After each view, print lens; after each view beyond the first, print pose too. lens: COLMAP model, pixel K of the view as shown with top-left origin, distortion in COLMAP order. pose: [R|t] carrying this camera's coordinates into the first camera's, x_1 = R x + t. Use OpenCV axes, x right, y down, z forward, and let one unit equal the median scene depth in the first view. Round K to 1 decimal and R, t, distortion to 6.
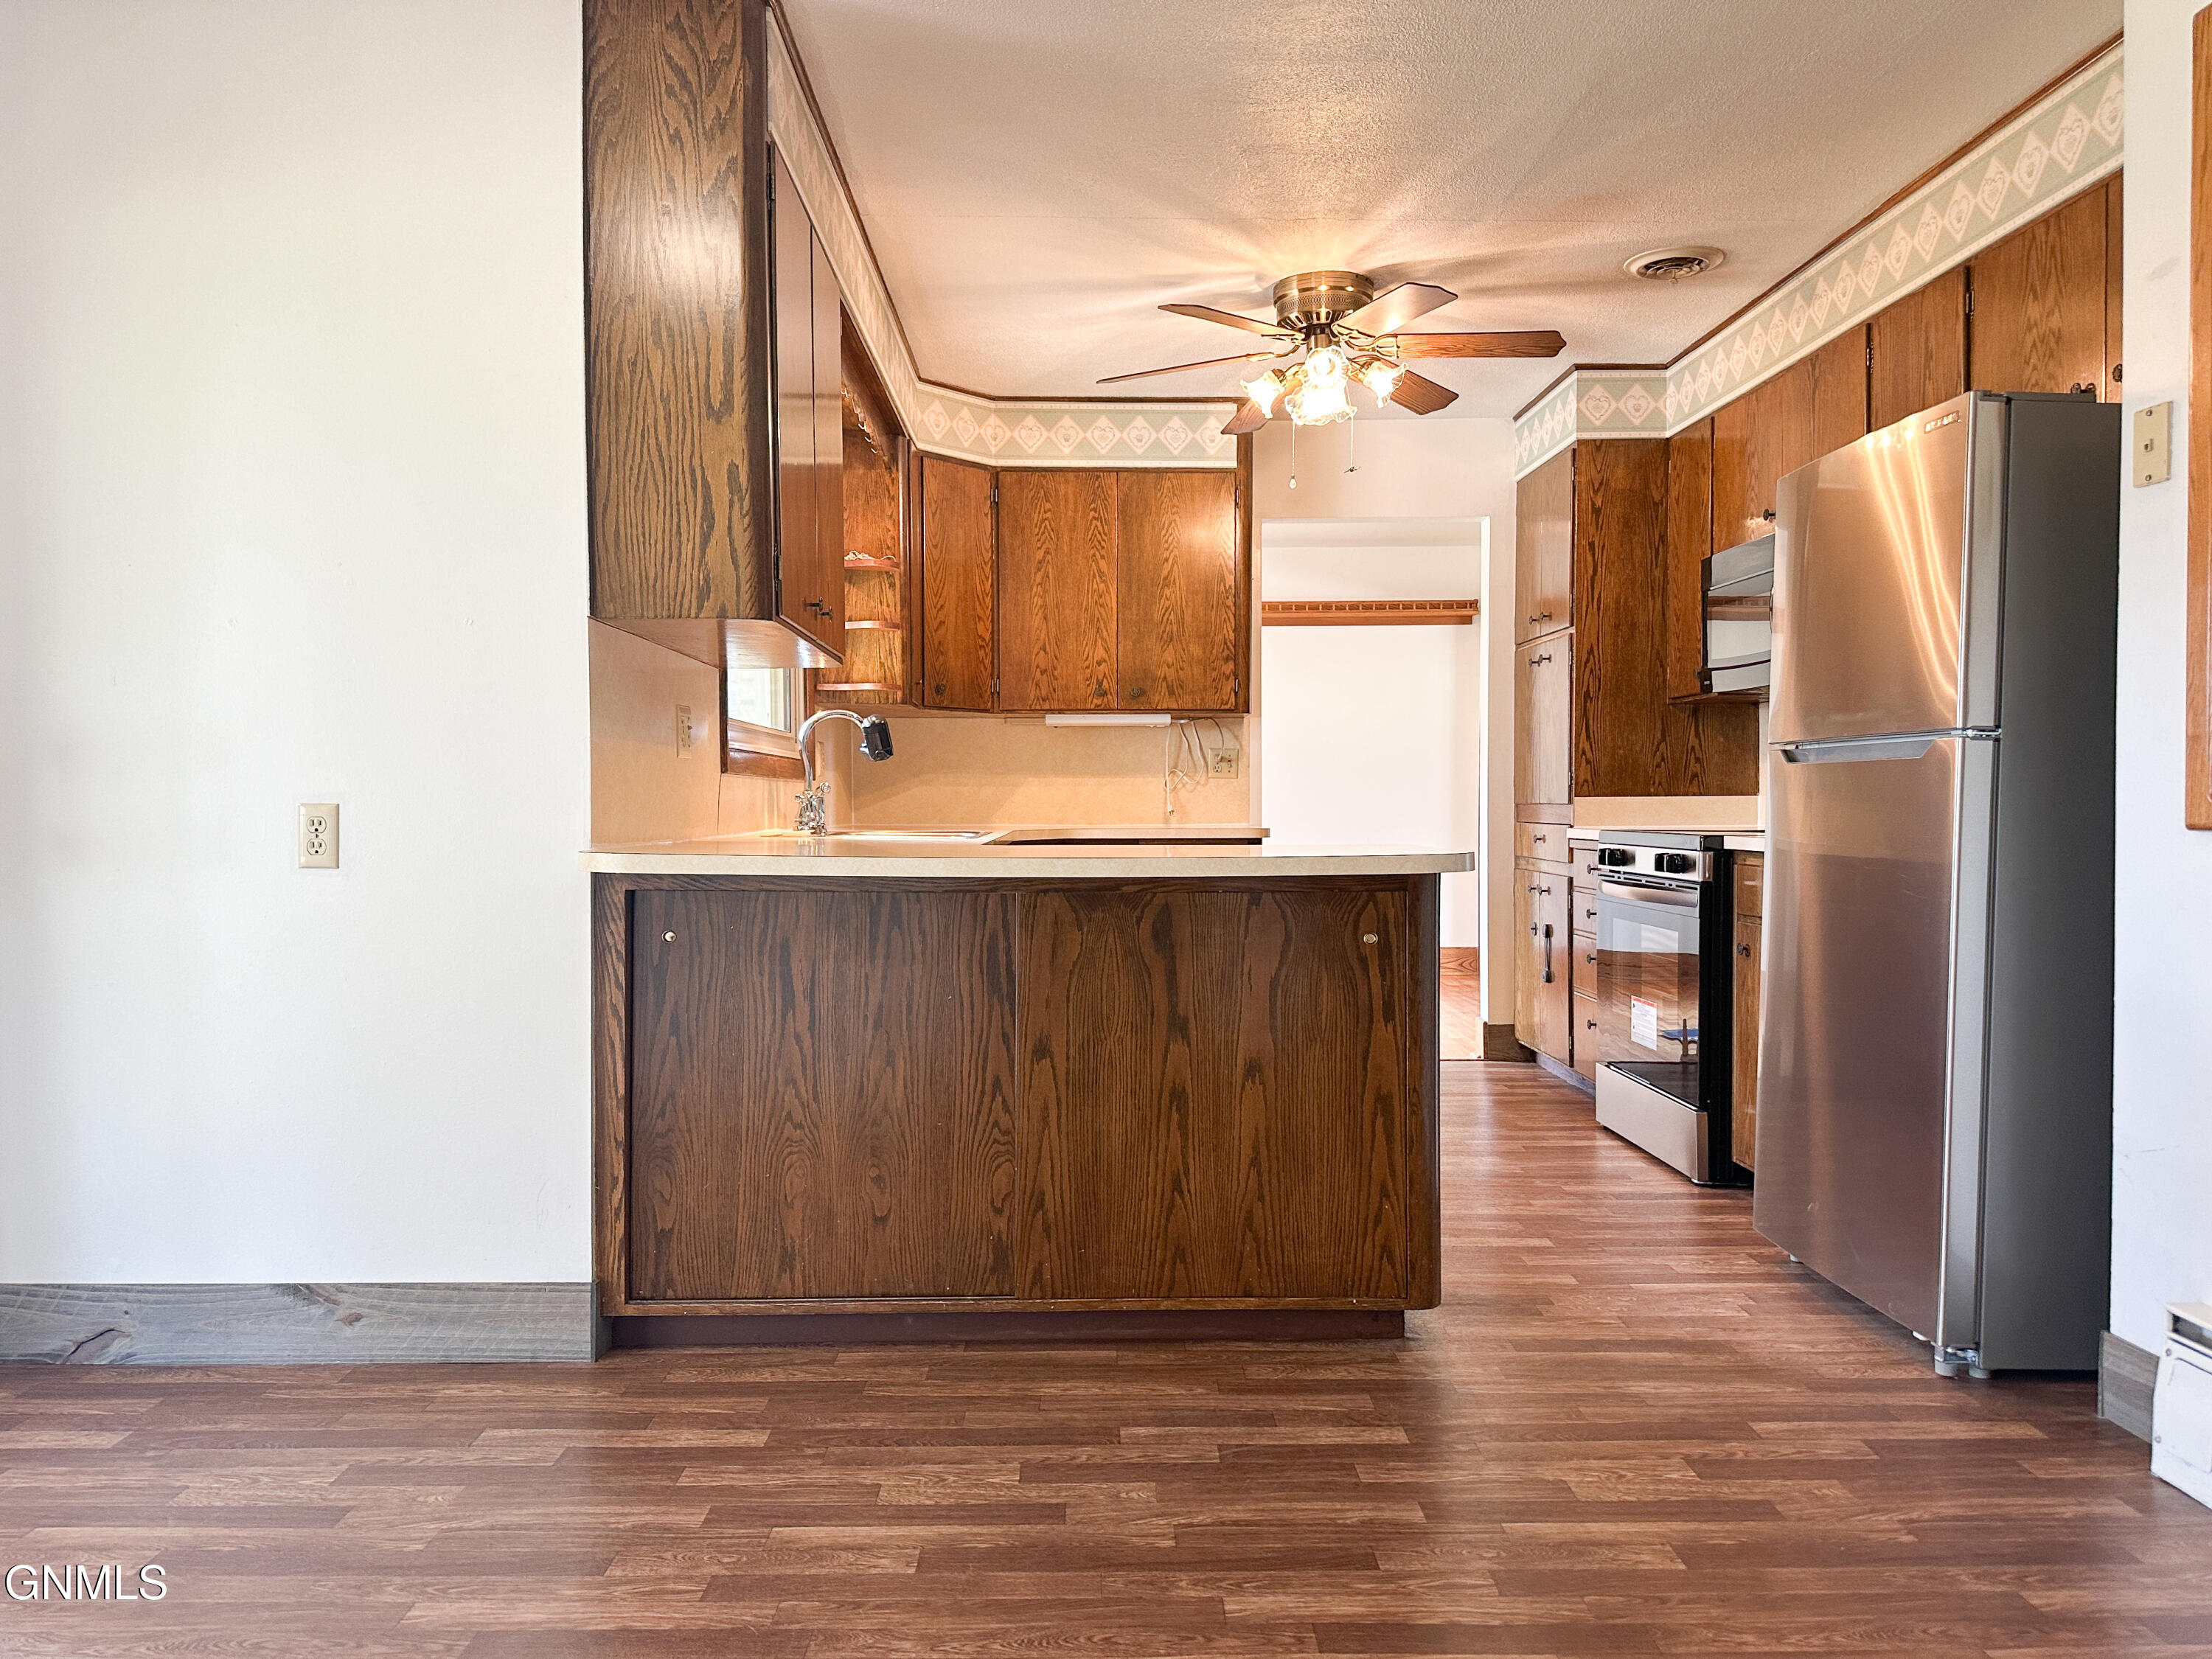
lens RADIAL K [[1551.6, 0, 1128.8], [0, 1551.6, 819.7], [0, 0, 1]] dist [0.072134, -0.070605]
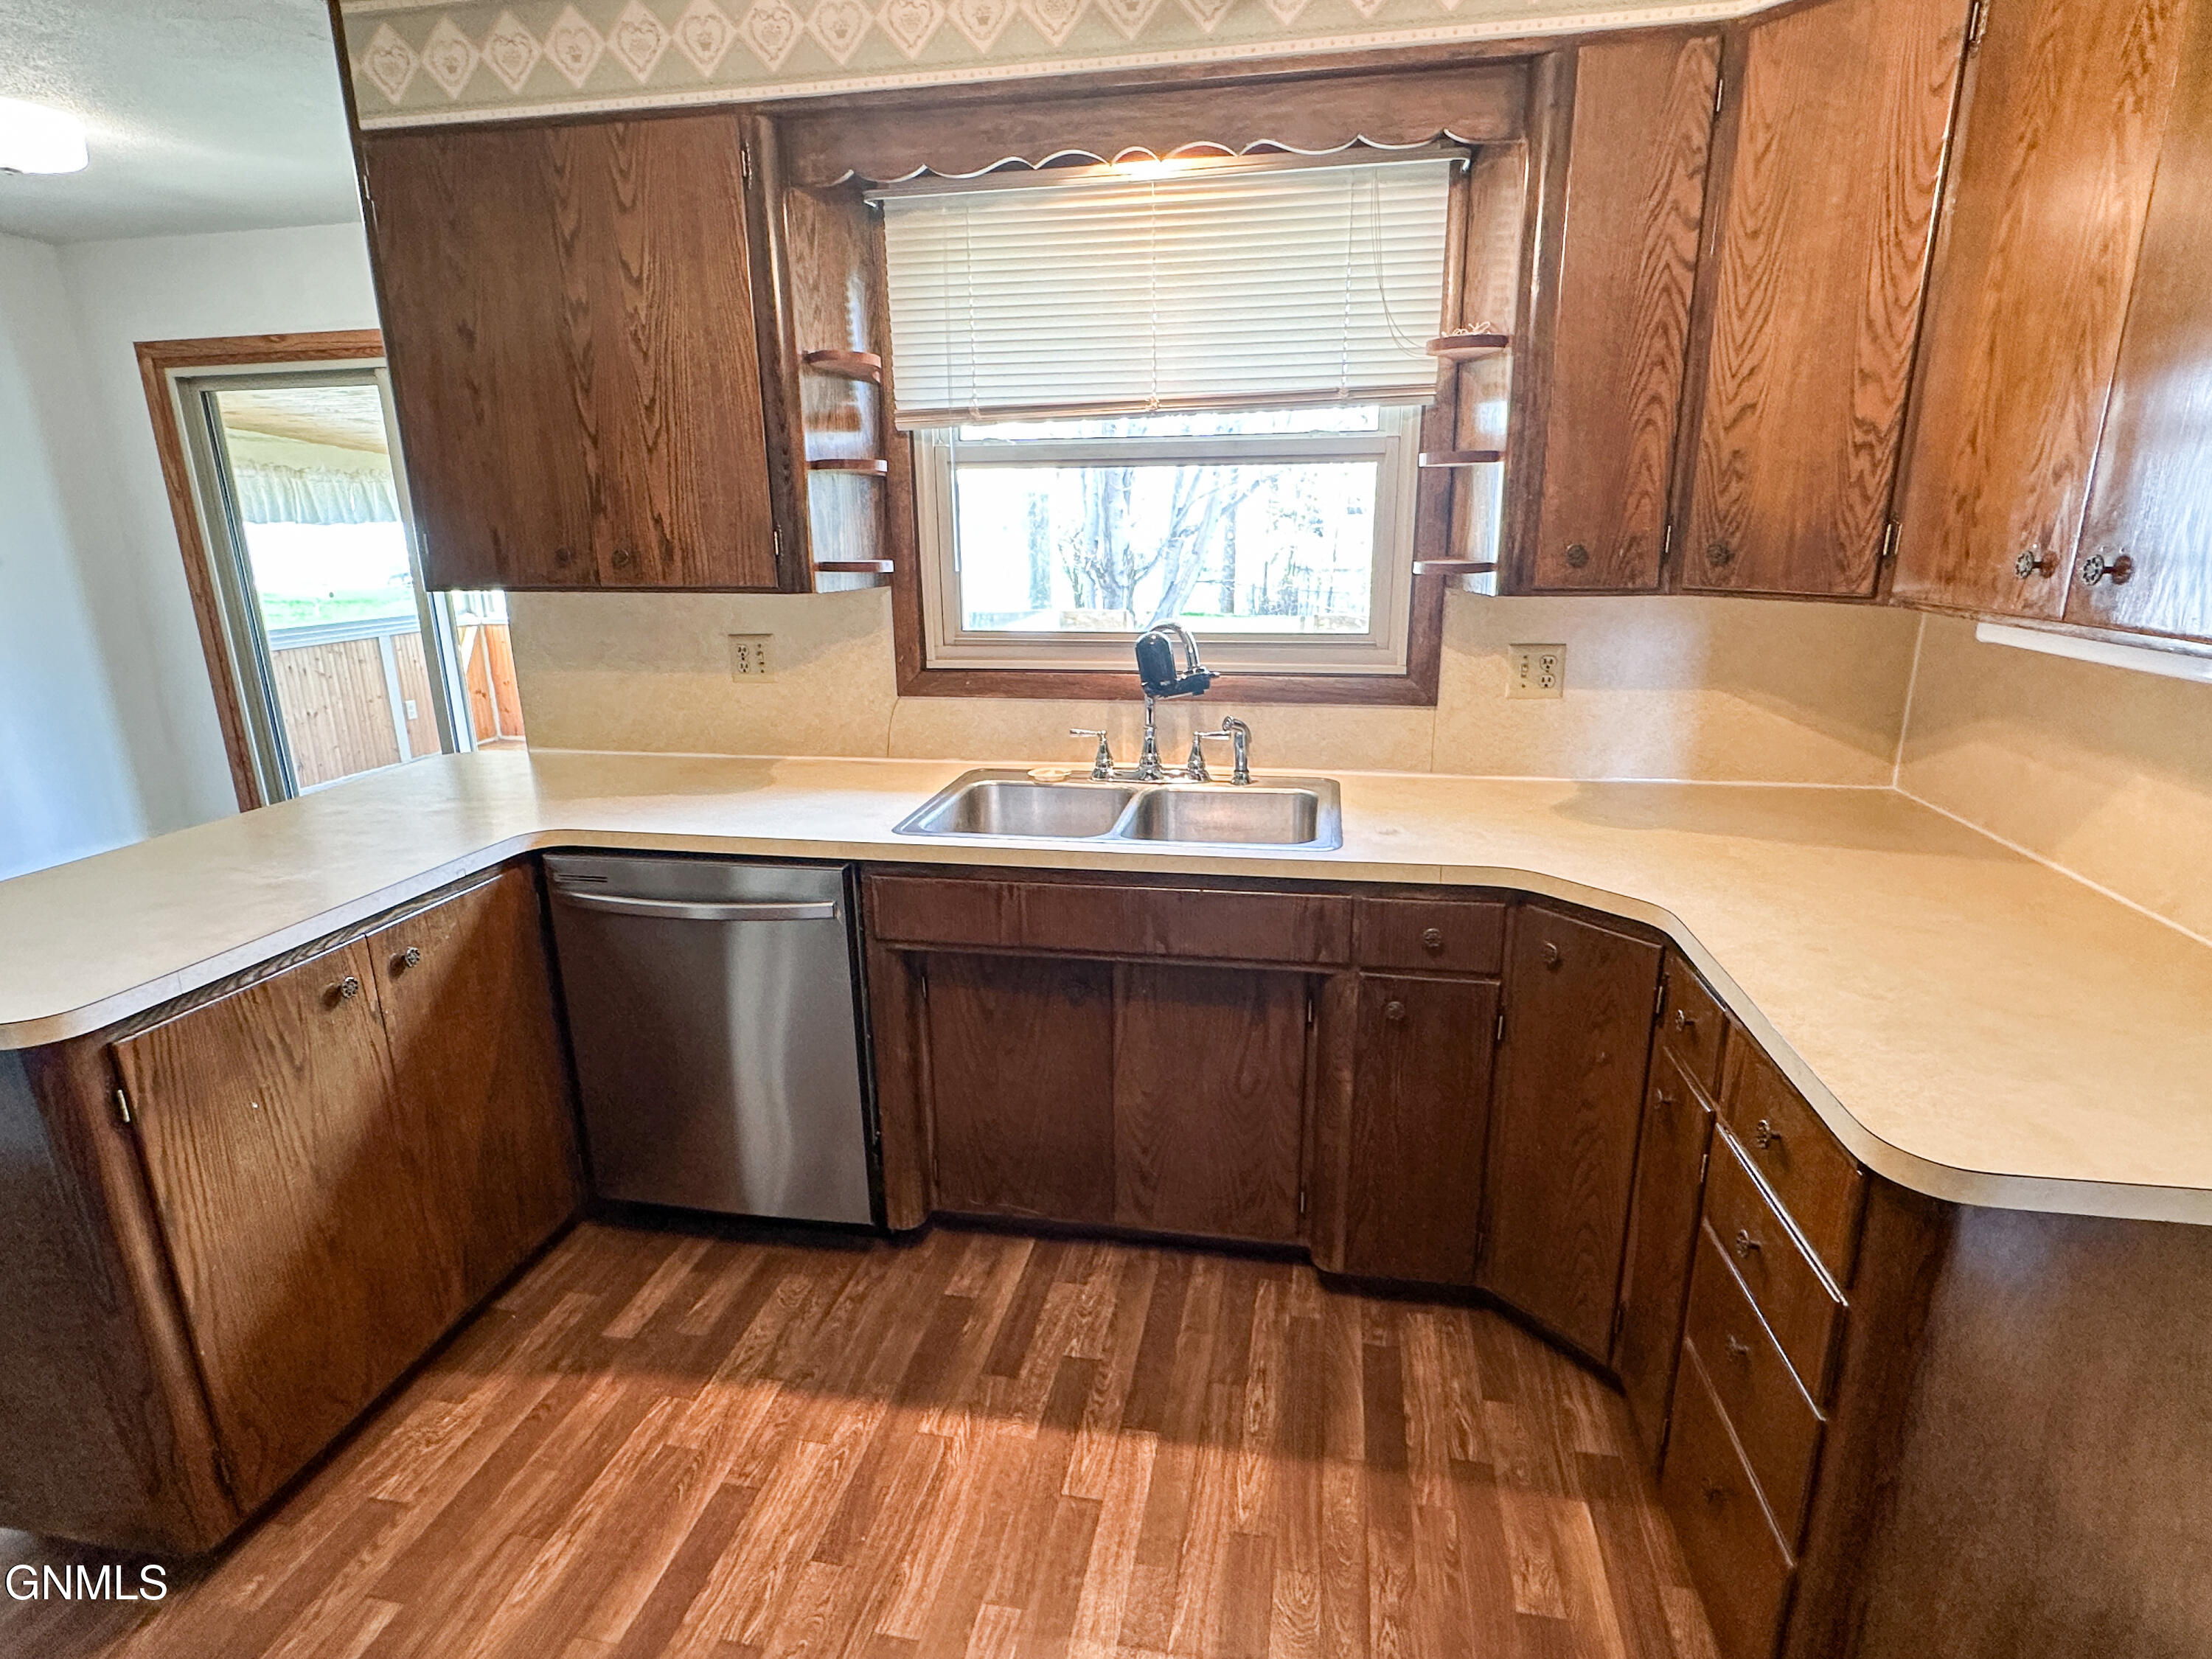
lens RADIAL K [[1139.9, 0, 1108.7], [0, 1139.9, 837.6], [0, 0, 1]] dist [-0.002542, 0.000369]
pose [[-0.216947, 0.267792, -0.938734, 0.599519], [0.000733, 0.961681, 0.274169, -0.206545], [0.976183, 0.058792, -0.208830, 1.908868]]
